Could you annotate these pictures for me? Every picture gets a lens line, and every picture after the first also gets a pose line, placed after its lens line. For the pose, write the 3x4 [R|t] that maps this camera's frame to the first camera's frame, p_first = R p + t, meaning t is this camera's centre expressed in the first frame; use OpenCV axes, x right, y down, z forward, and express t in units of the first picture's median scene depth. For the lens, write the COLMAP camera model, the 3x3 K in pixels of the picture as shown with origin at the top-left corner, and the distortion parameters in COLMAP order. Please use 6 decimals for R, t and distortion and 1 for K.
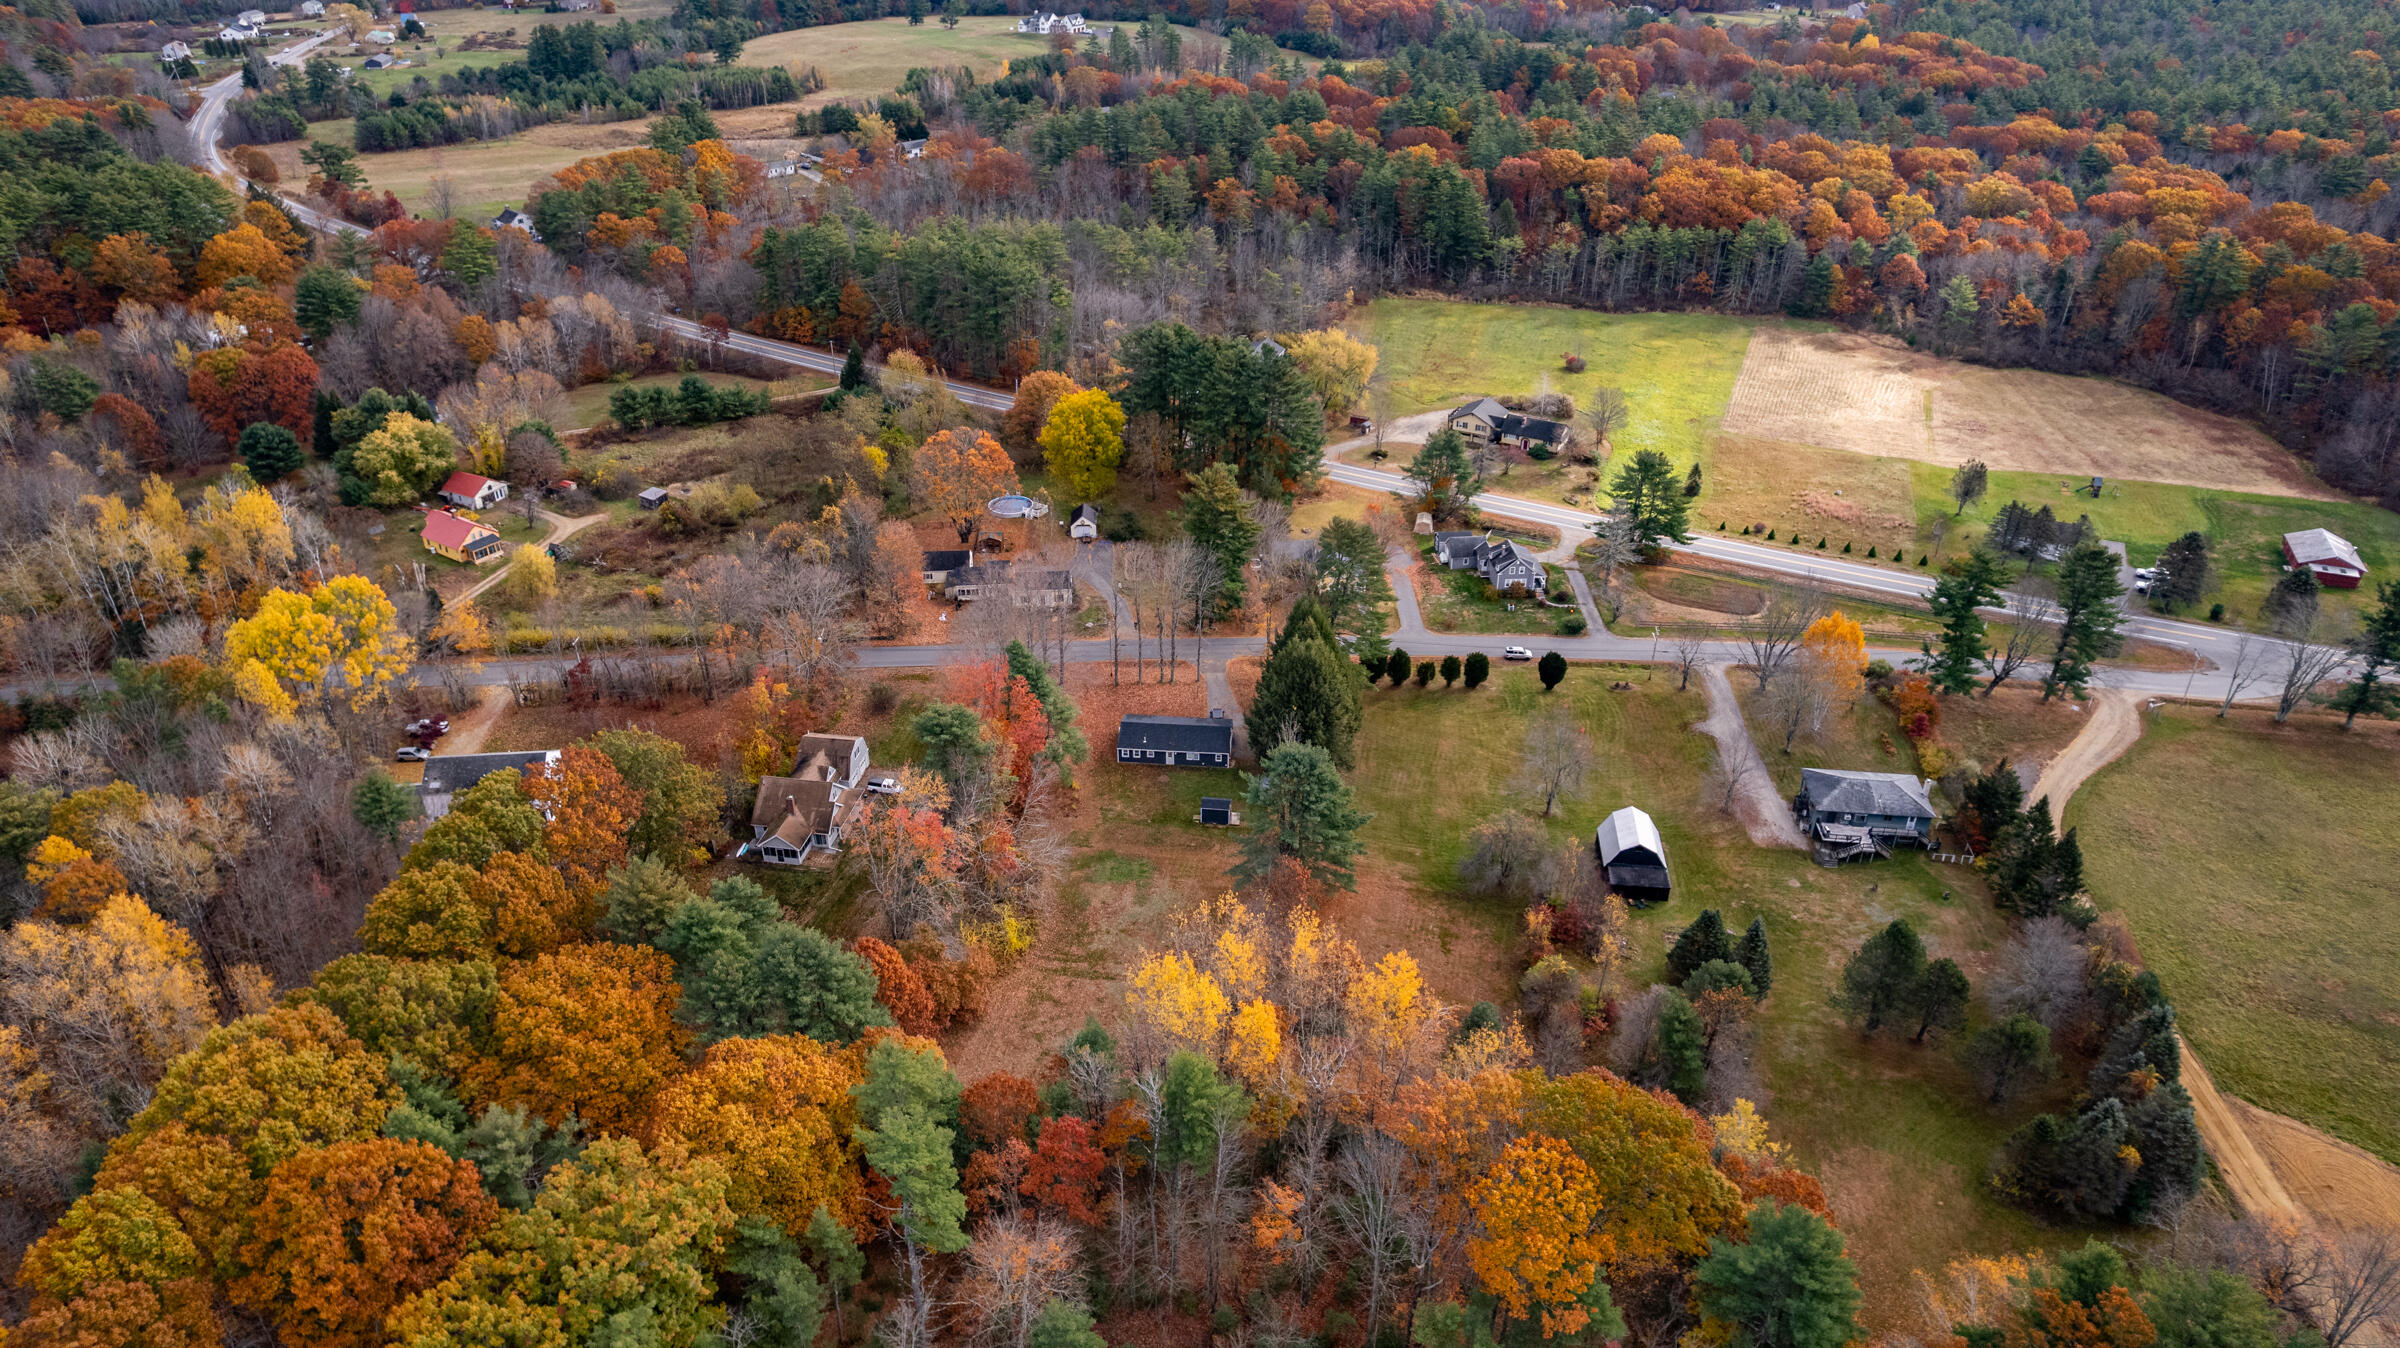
lens RADIAL K [[1552.3, 0, 1202.7], [0, 1552.3, 673.0], [0, 0, 1]] dist [-0.057924, 0.020724]
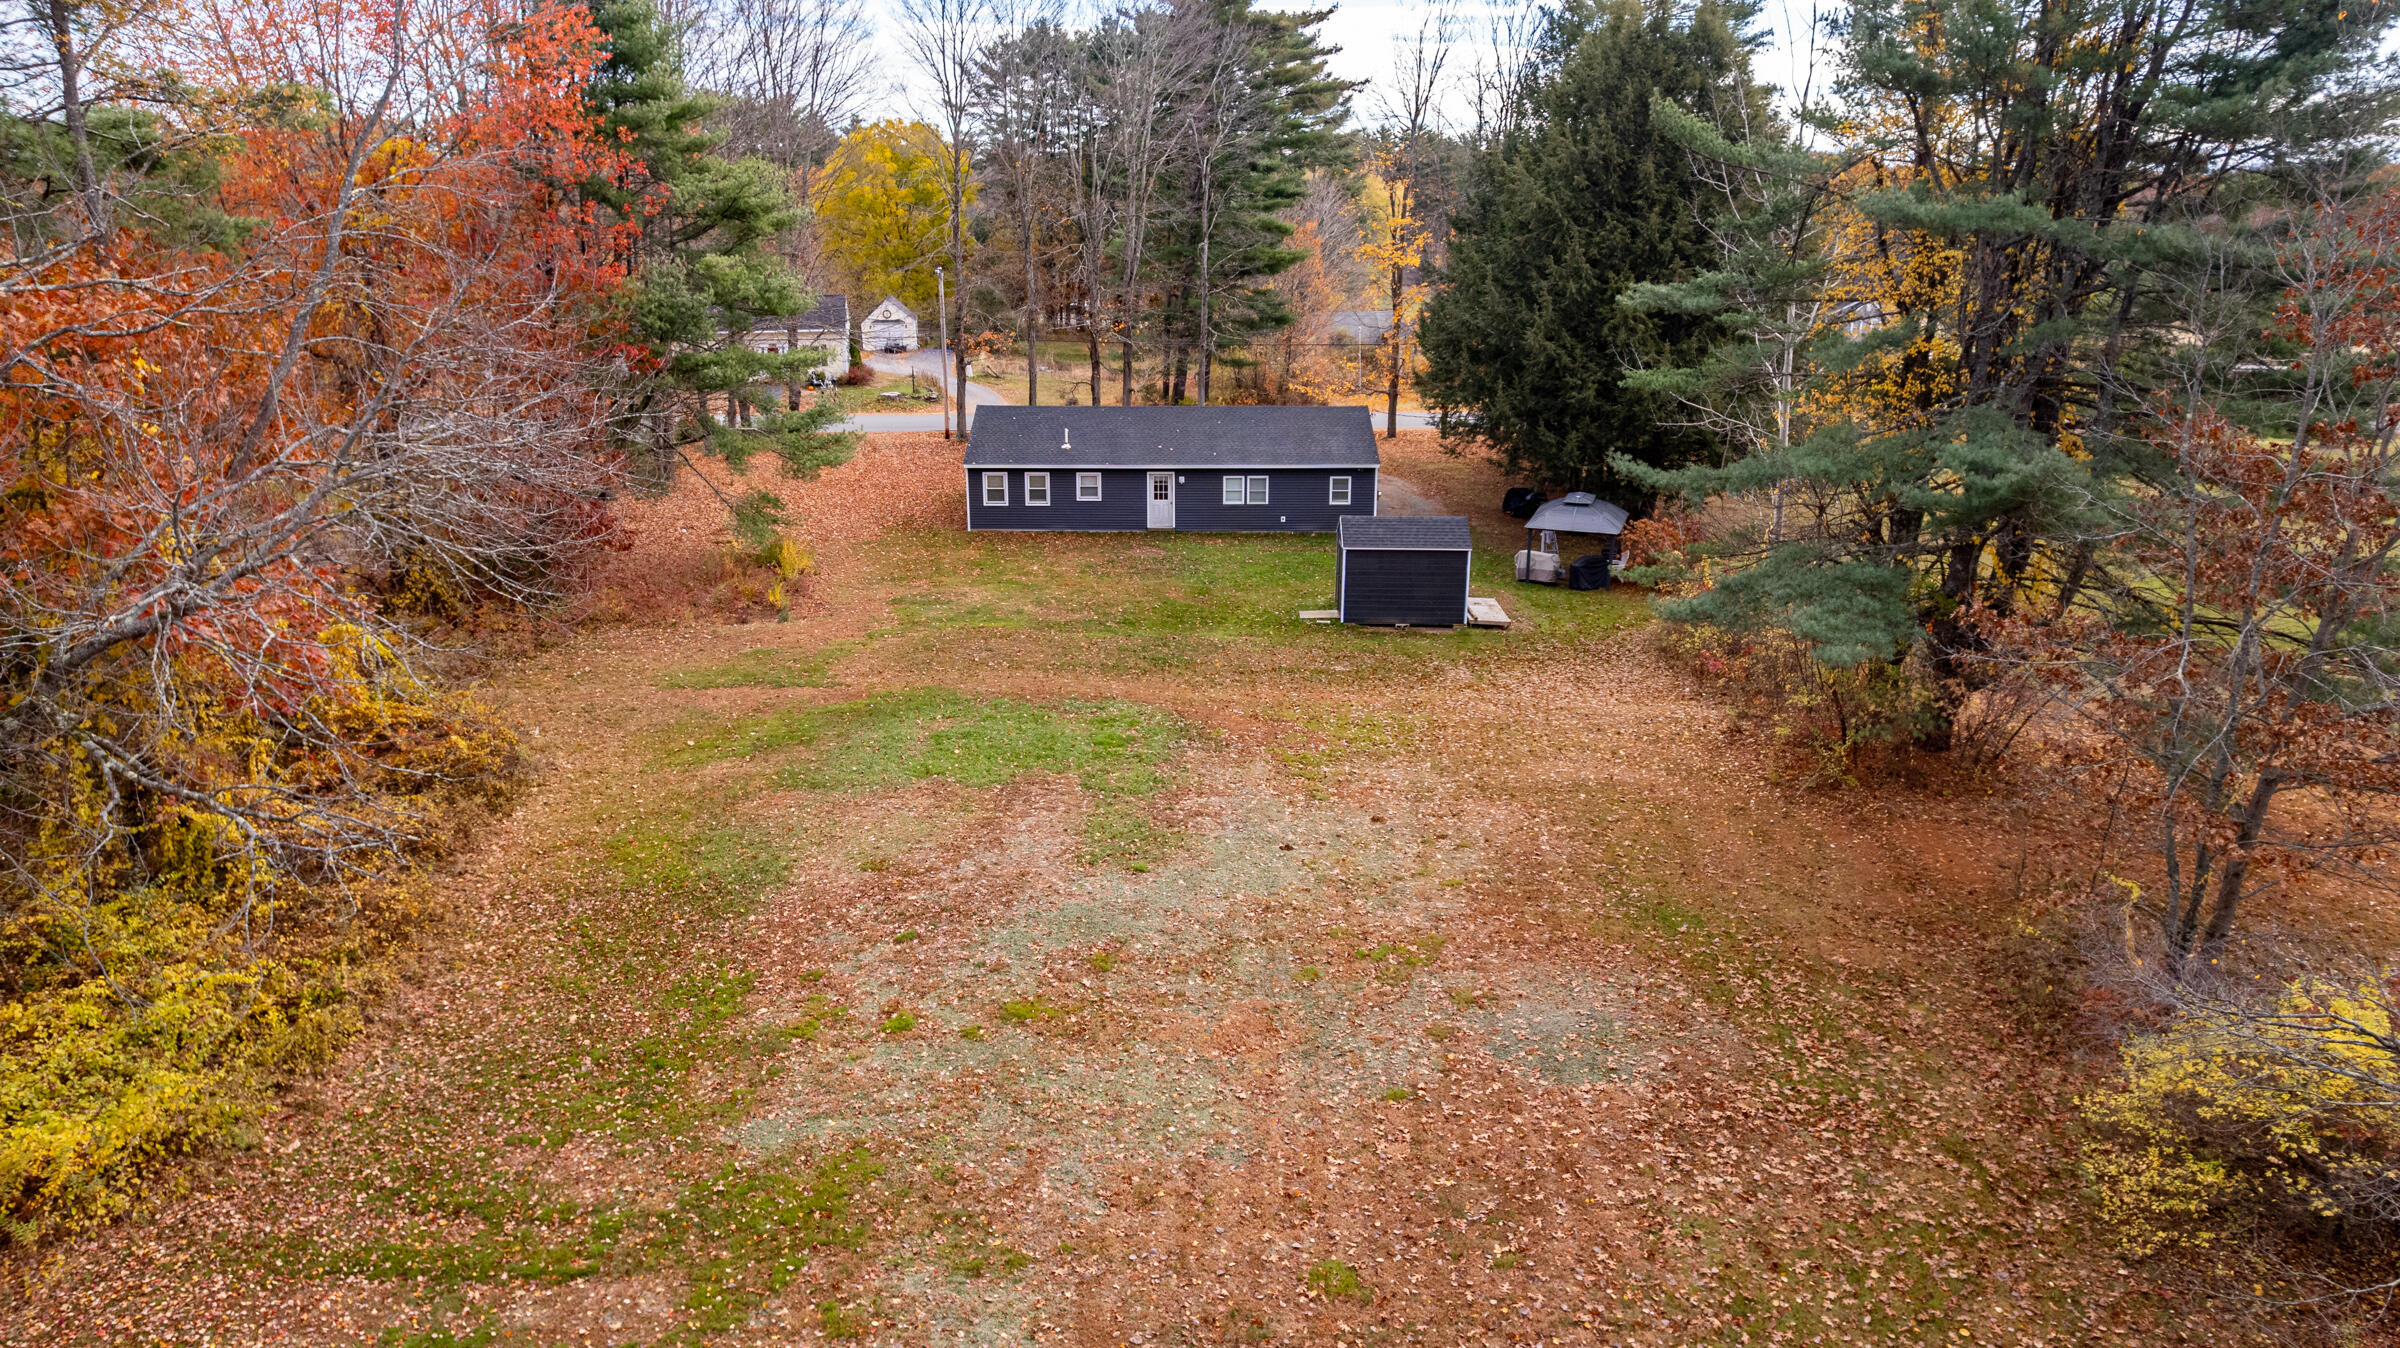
lens RADIAL K [[1552.3, 0, 1199.3], [0, 1552.3, 677.8], [0, 0, 1]] dist [-0.057924, 0.020724]
pose [[0.995014, -0.011500, 0.099070, -0.041855], [0.031524, 0.978670, -0.203006, 0.141437], [-0.094623, 0.205117, 0.974153, 0.742794]]
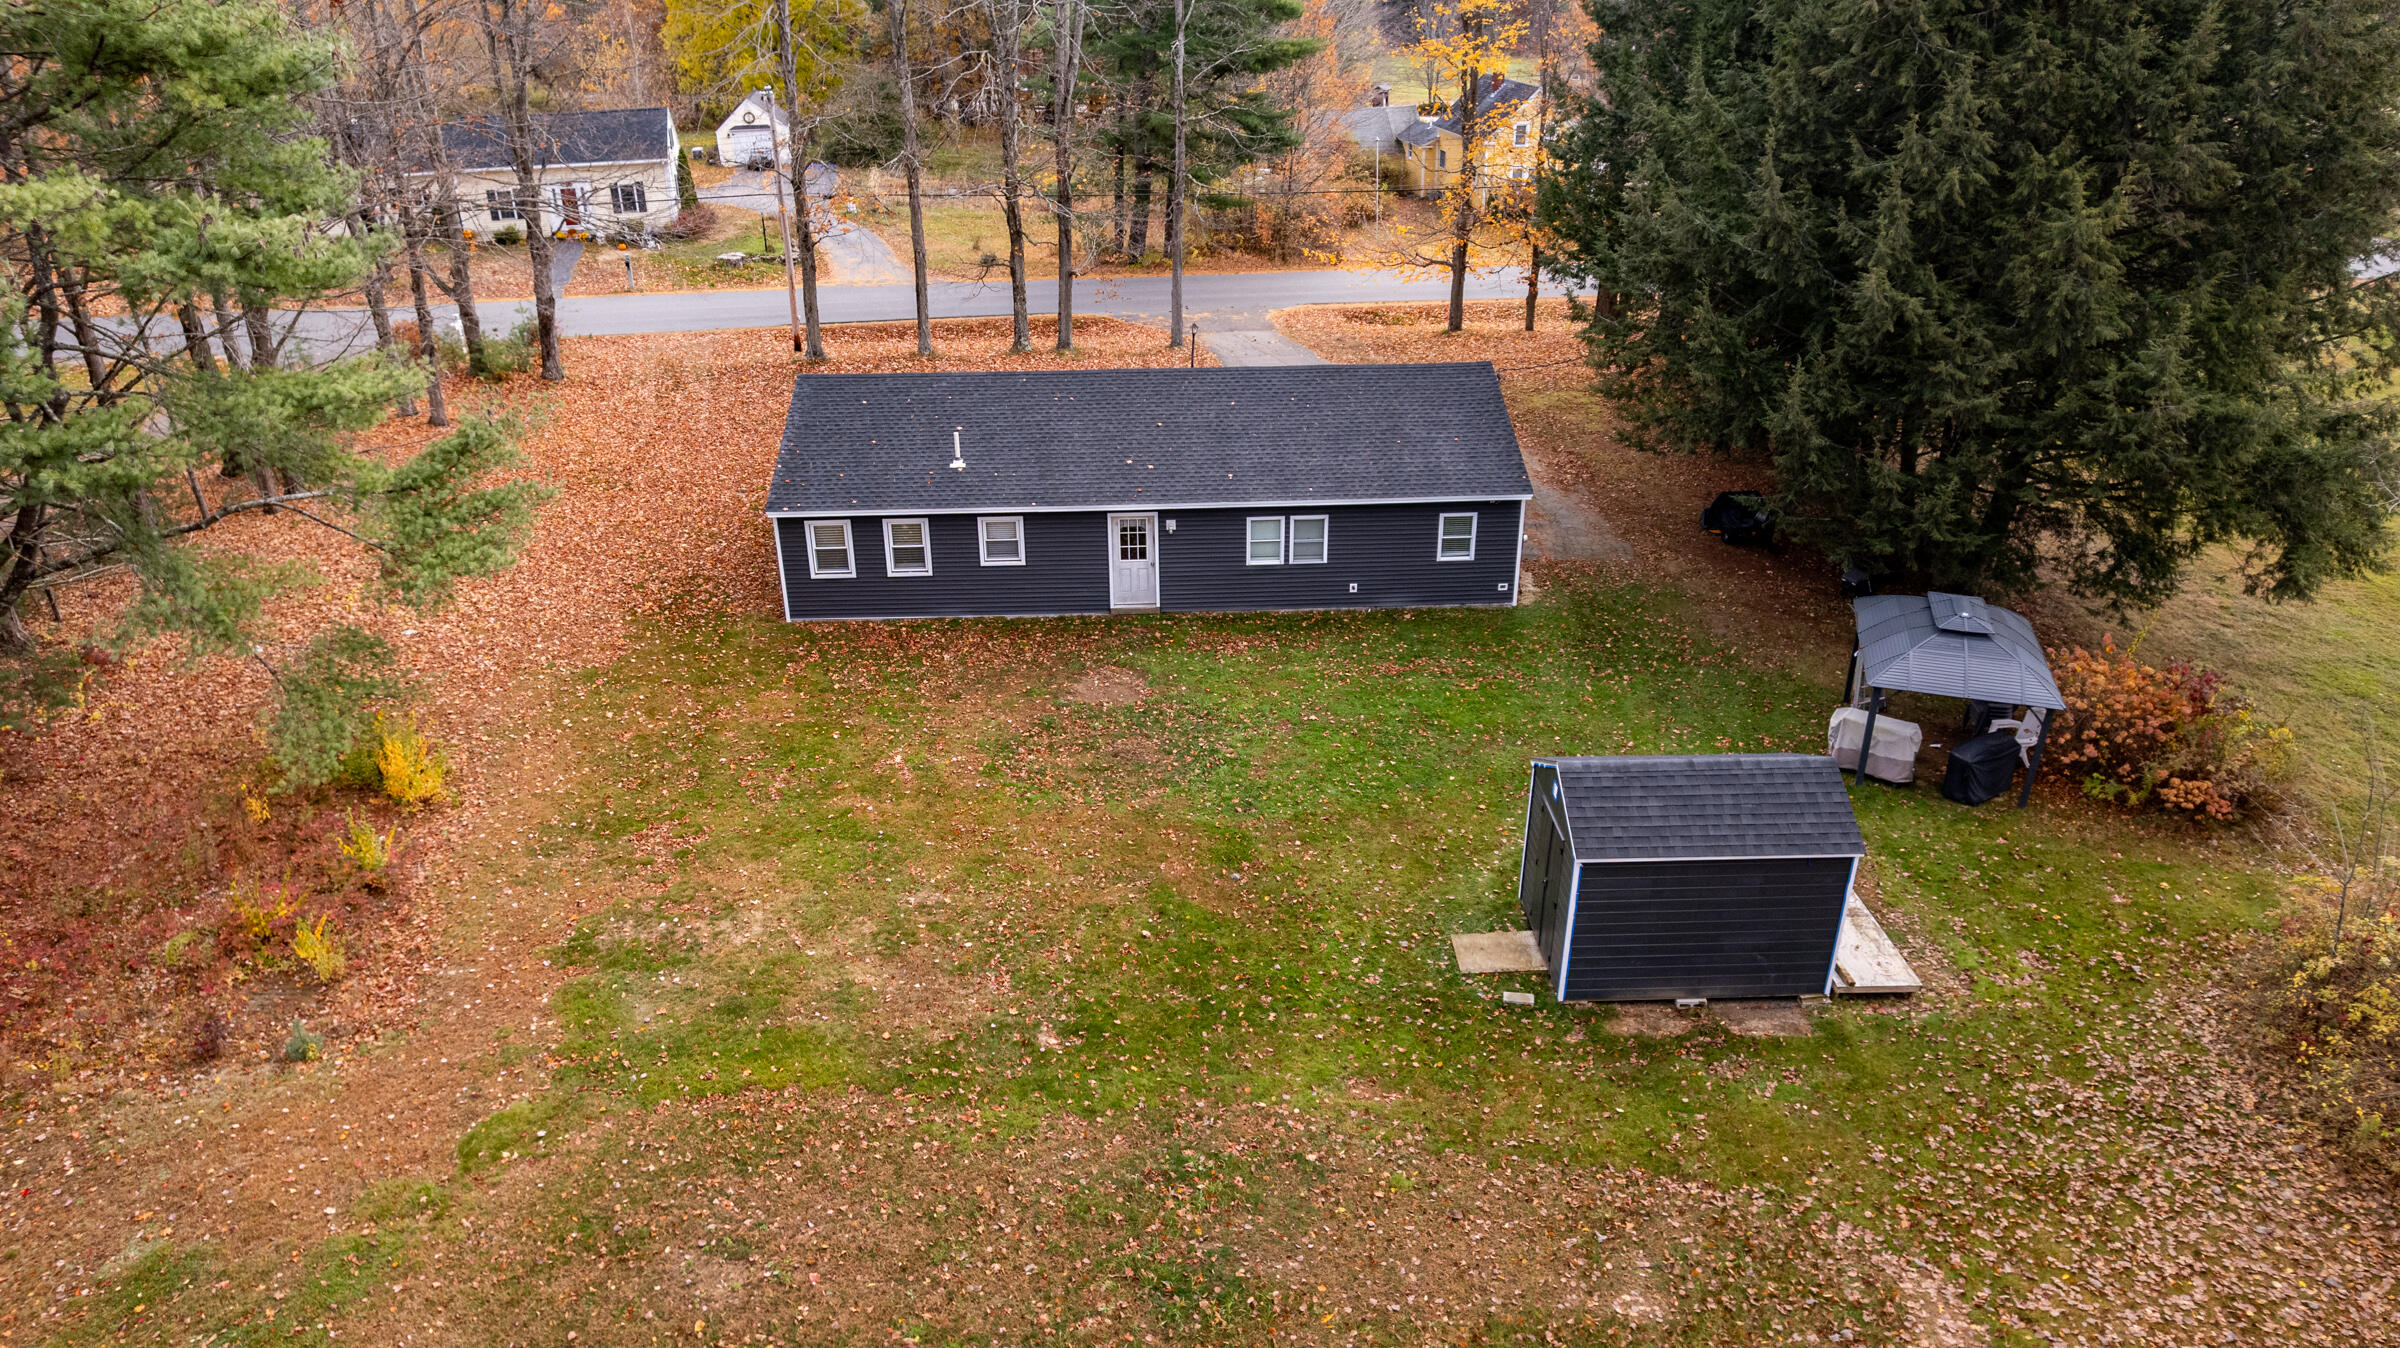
lens RADIAL K [[1552.3, 0, 1193.9], [0, 1552.3, 667.5], [0, 0, 1]] dist [-0.057924, 0.020724]
pose [[0.991048, -0.049286, 0.124076, -0.034510], [0.057231, 0.996477, -0.061308, 0.074691], [-0.120617, 0.067860, 0.990377, 0.854374]]
